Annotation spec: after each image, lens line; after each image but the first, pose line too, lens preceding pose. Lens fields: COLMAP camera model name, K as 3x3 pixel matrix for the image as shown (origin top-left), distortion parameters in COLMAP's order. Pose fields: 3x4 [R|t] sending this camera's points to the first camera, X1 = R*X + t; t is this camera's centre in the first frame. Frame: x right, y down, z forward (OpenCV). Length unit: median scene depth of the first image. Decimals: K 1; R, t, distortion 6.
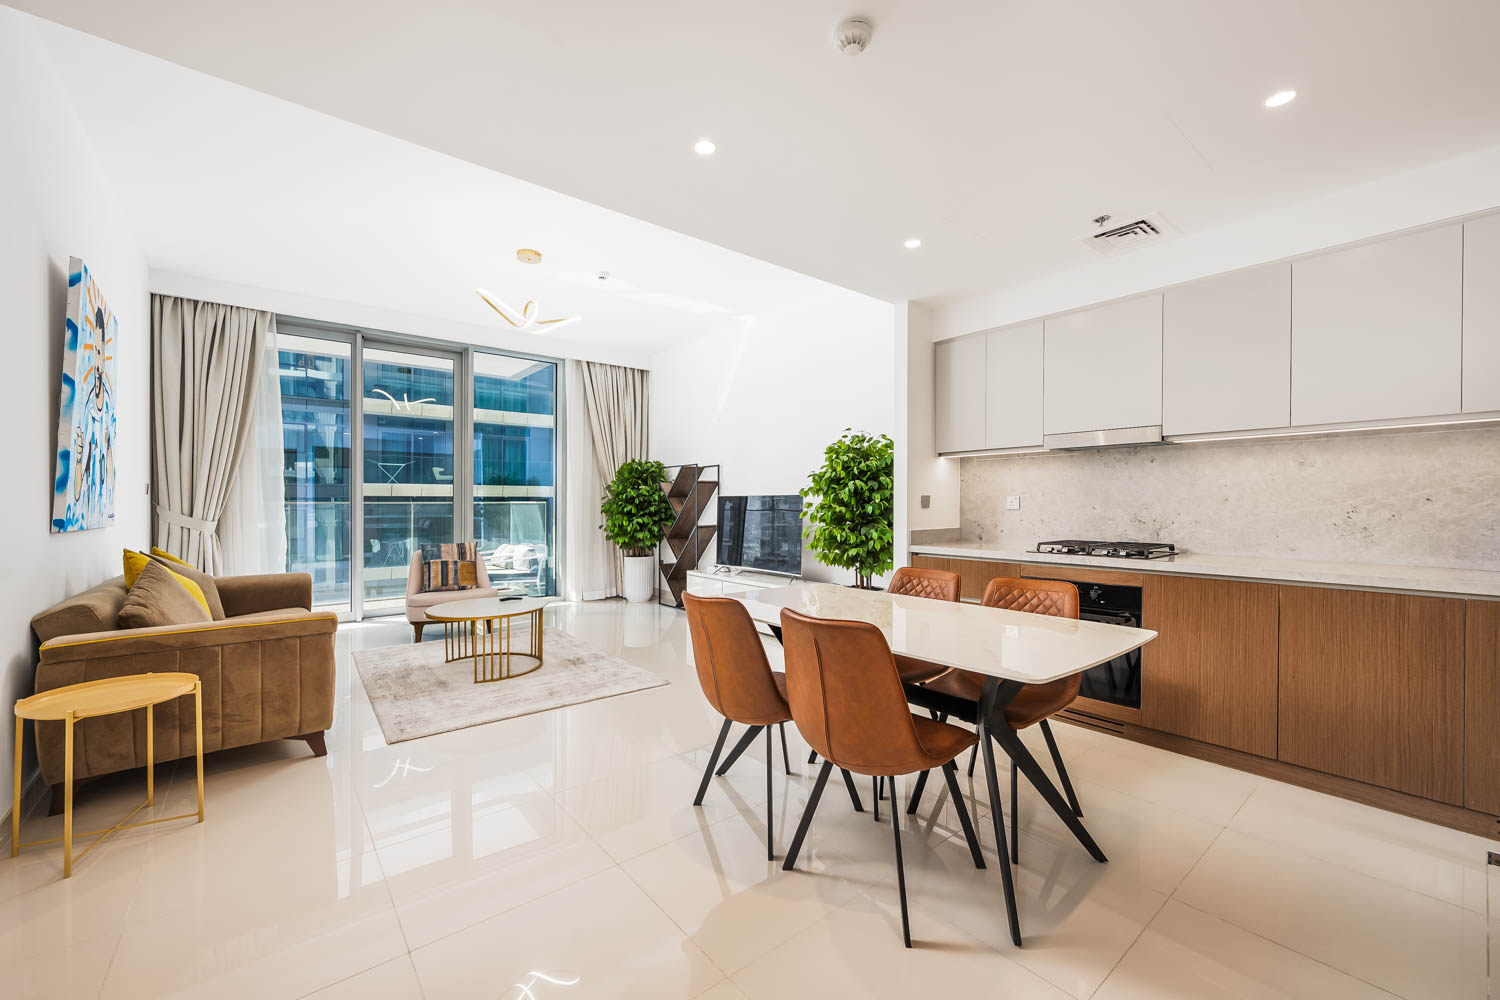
lens RADIAL K [[592.9, 0, 760.8], [0, 592.9, 497.9], [0, 0, 1]] dist [-0.001630, -0.000351]
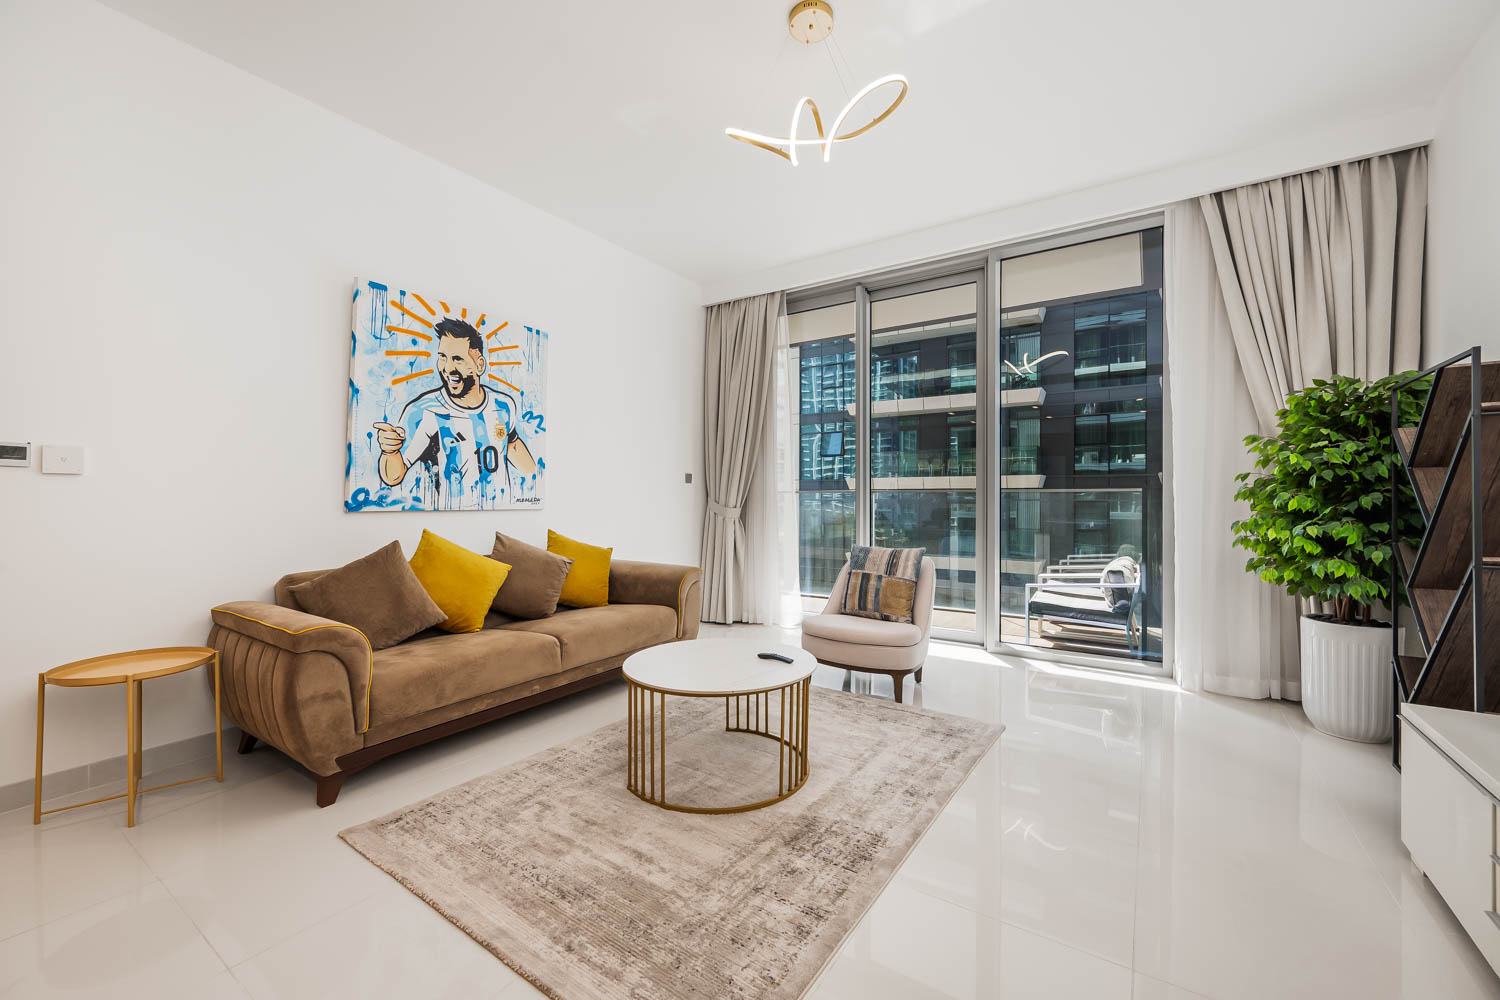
lens RADIAL K [[592.9, 0, 760.8], [0, 592.9, 497.9], [0, 0, 1]] dist [-0.001630, -0.000351]
pose [[0.277138, 0.003976, -0.960822, 0.076355], [0.008746, 0.999940, 0.006661, 0.011807], [0.960790, -0.010250, 0.277087, 0.597011]]
